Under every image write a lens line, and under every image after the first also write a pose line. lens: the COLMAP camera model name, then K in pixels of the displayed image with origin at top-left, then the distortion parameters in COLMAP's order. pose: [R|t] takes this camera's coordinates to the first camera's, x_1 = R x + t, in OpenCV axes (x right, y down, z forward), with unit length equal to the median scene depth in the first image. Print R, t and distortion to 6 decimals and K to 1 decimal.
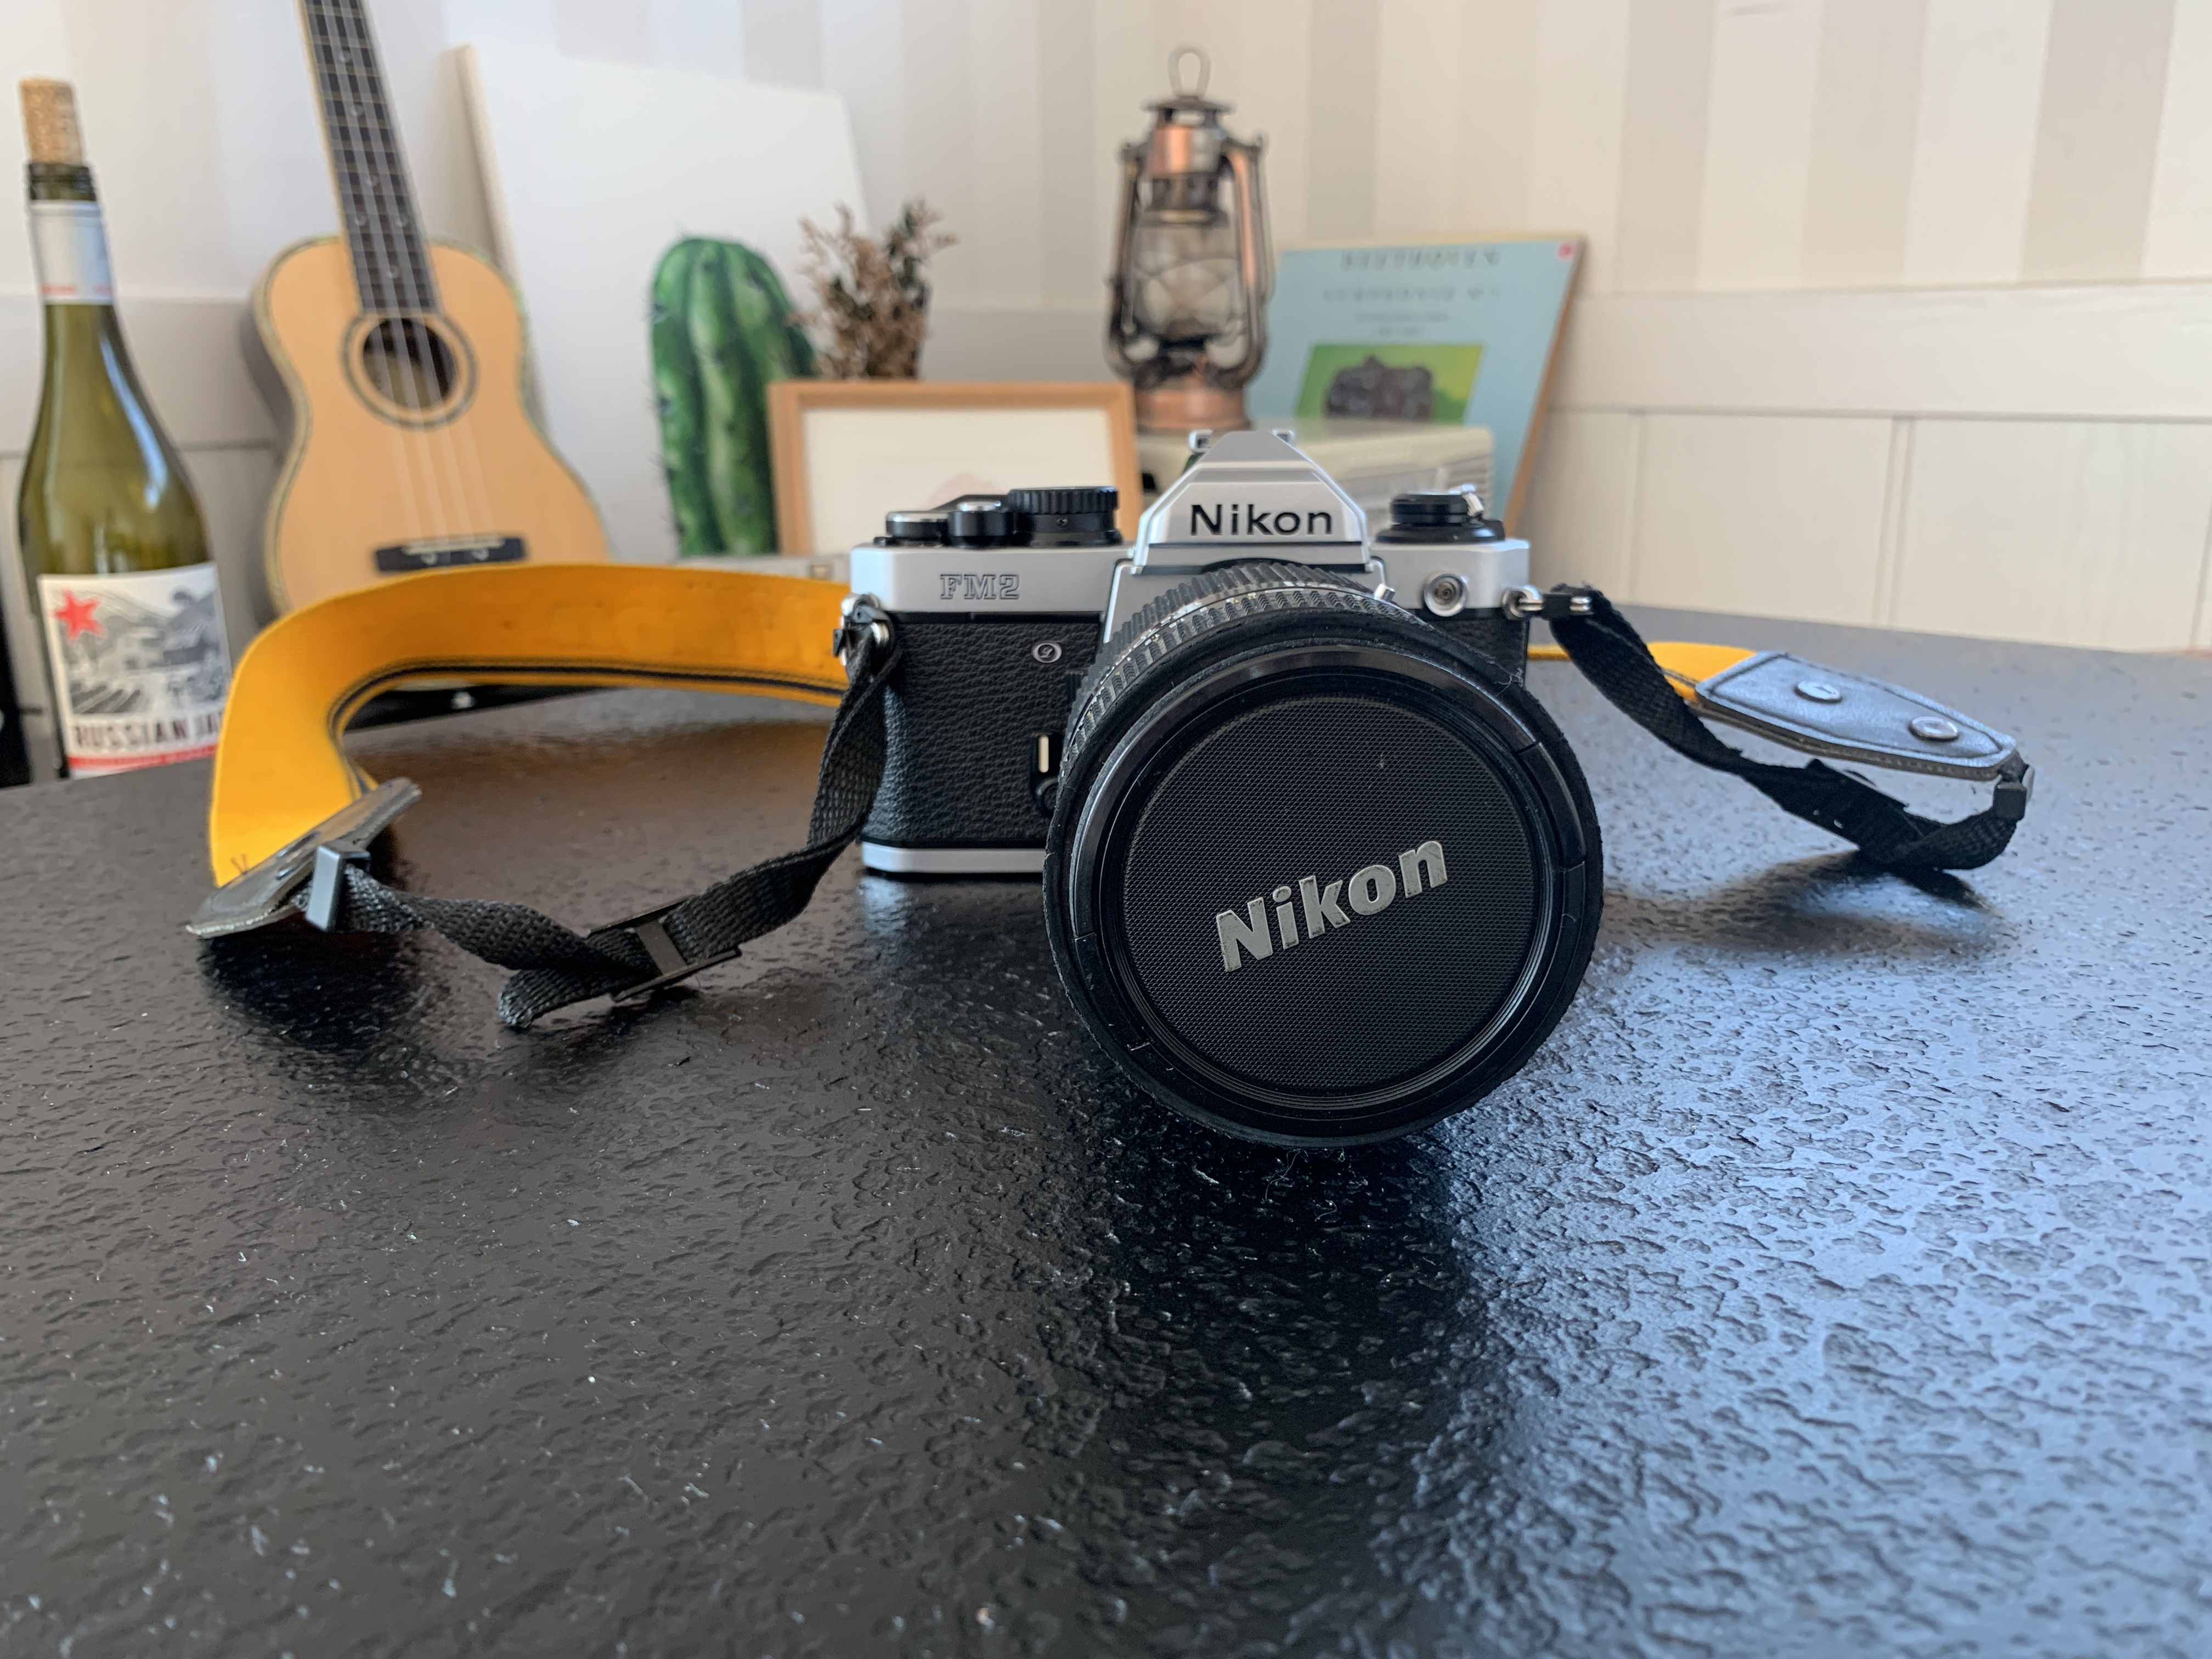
lens RADIAL K [[1703.5, 0, 1106.0], [0, 1703.5, 829.5], [0, 0, 1]] dist [0.102999, -0.313483]
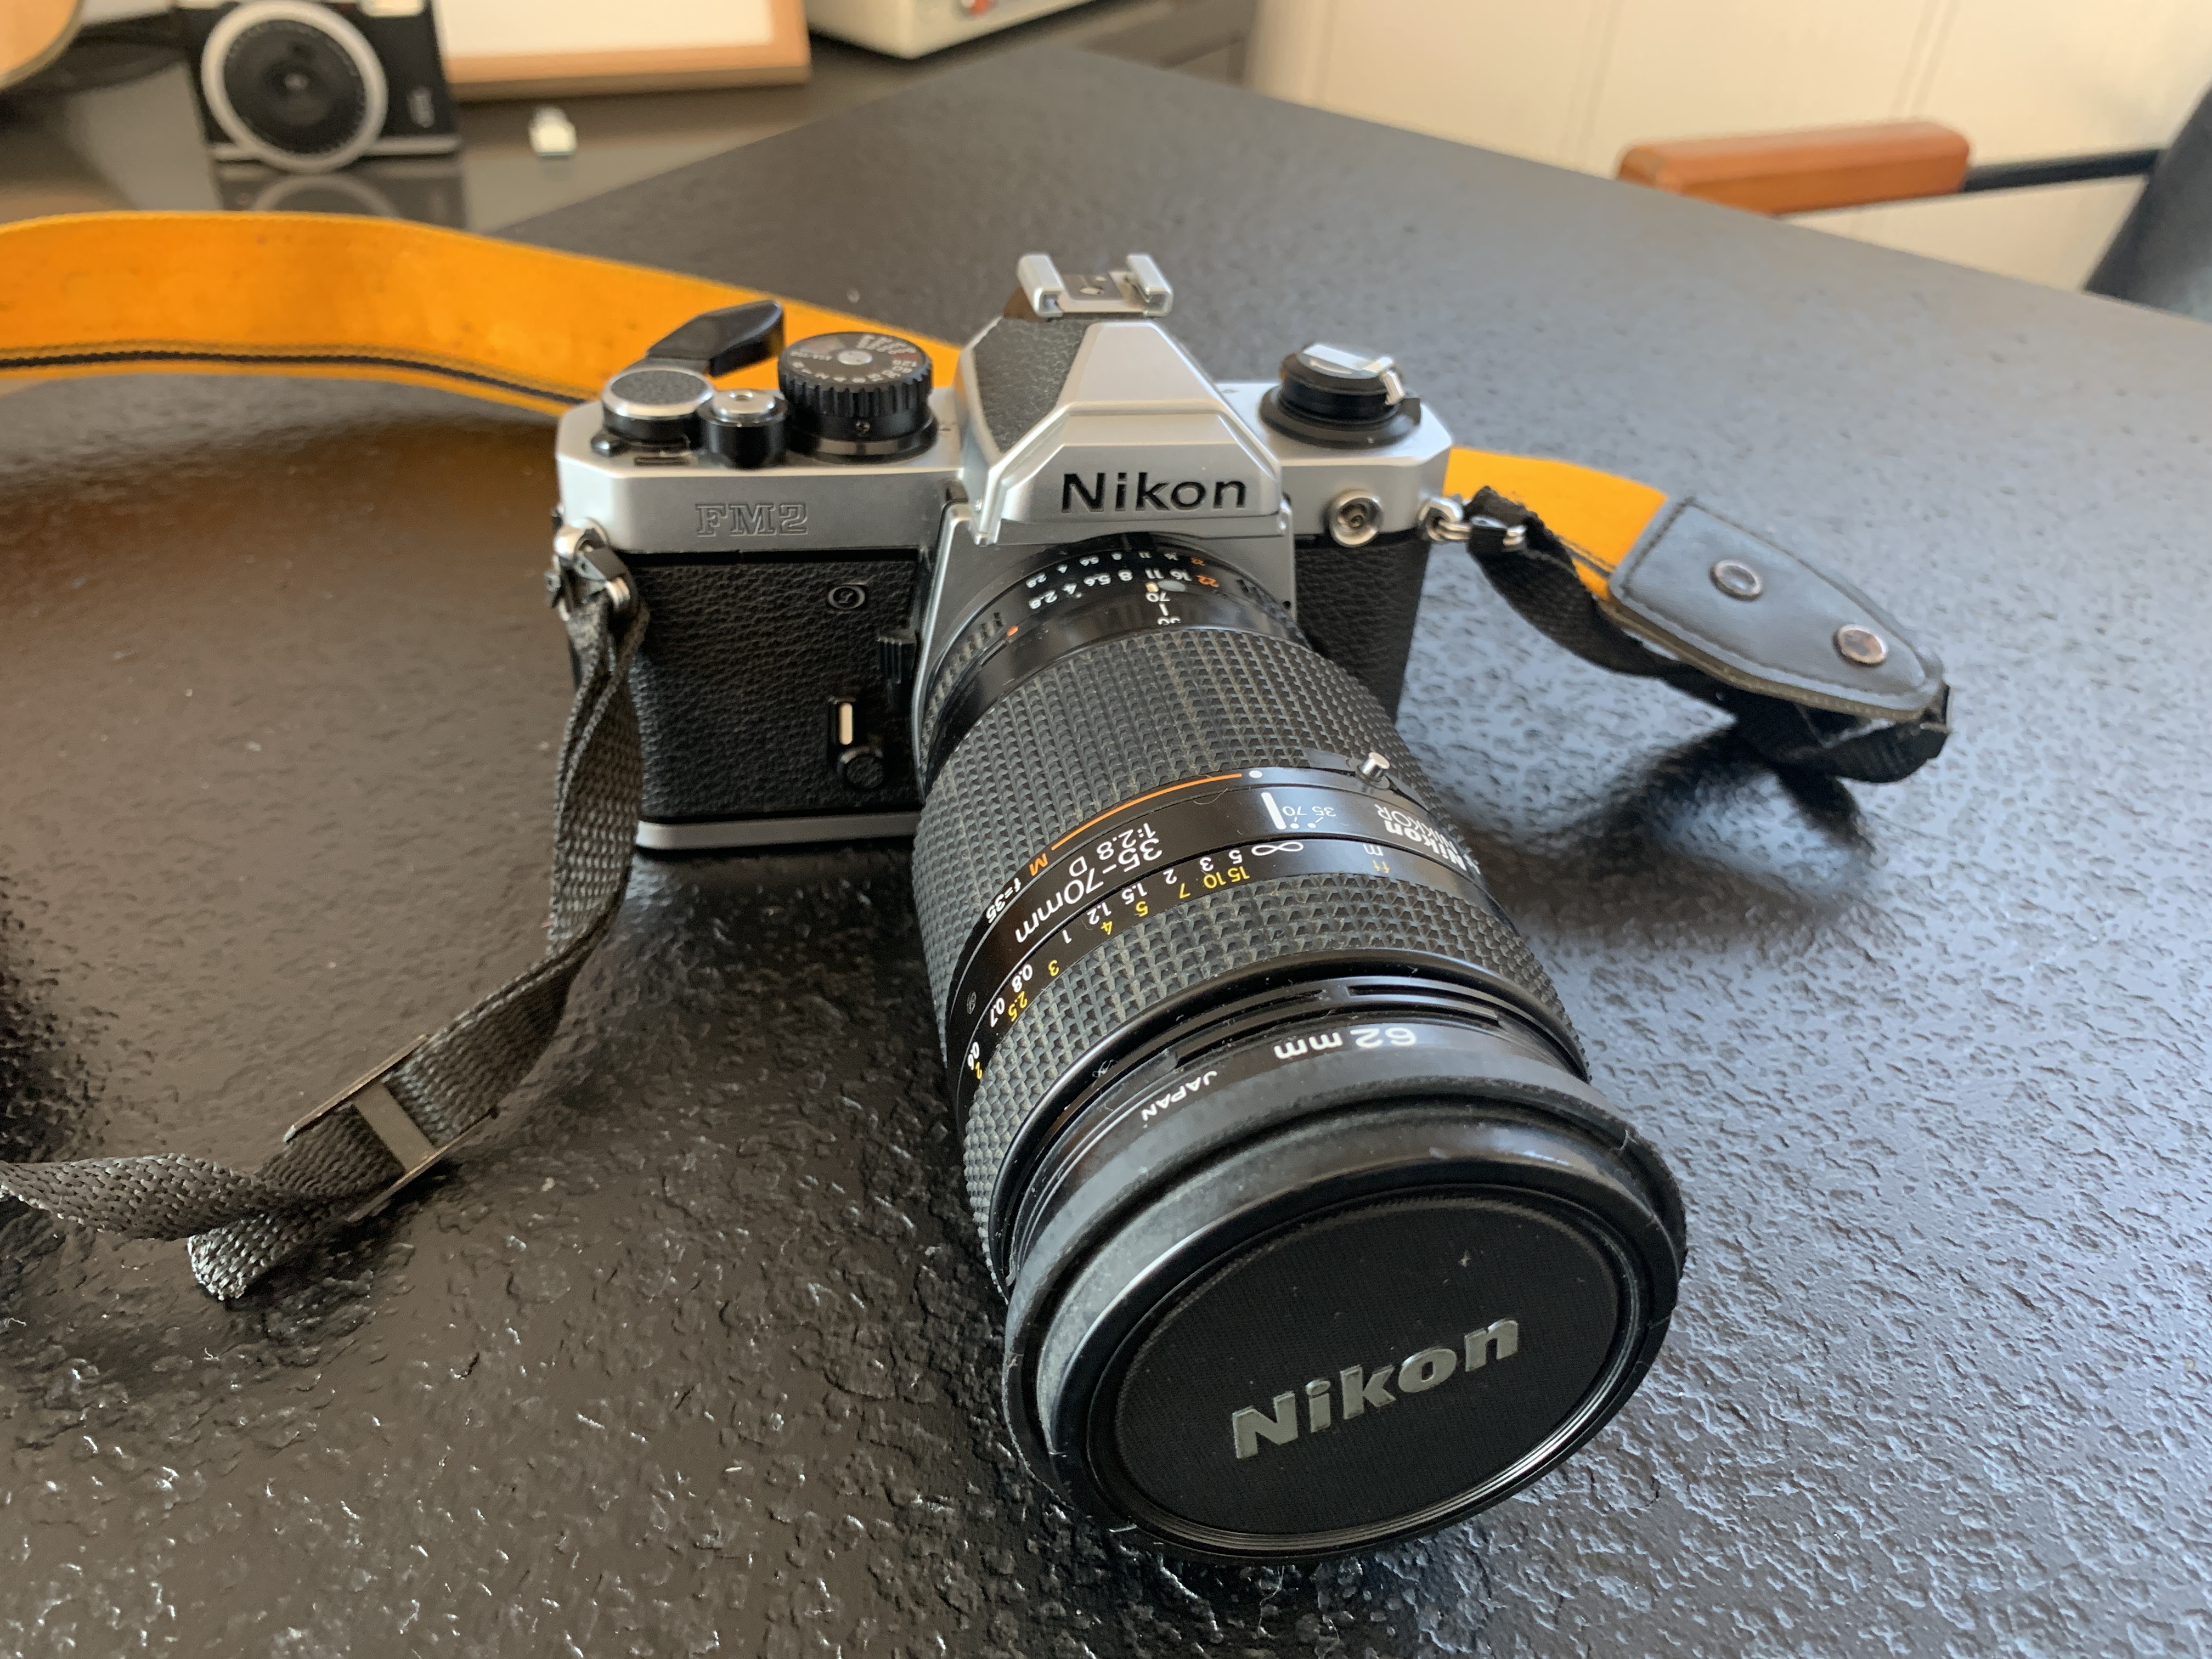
lens RADIAL K [[1703.5, 0, 1106.0], [0, 1703.5, 829.5], [0, 0, 1]] dist [0.102999, -0.313483]
pose [[0.976140, -0.059629, 0.208792, -0.094163], [-0.028107, 0.918768, 0.393795, -0.338375], [-0.215313, -0.390268, 0.895171, 0.281694]]
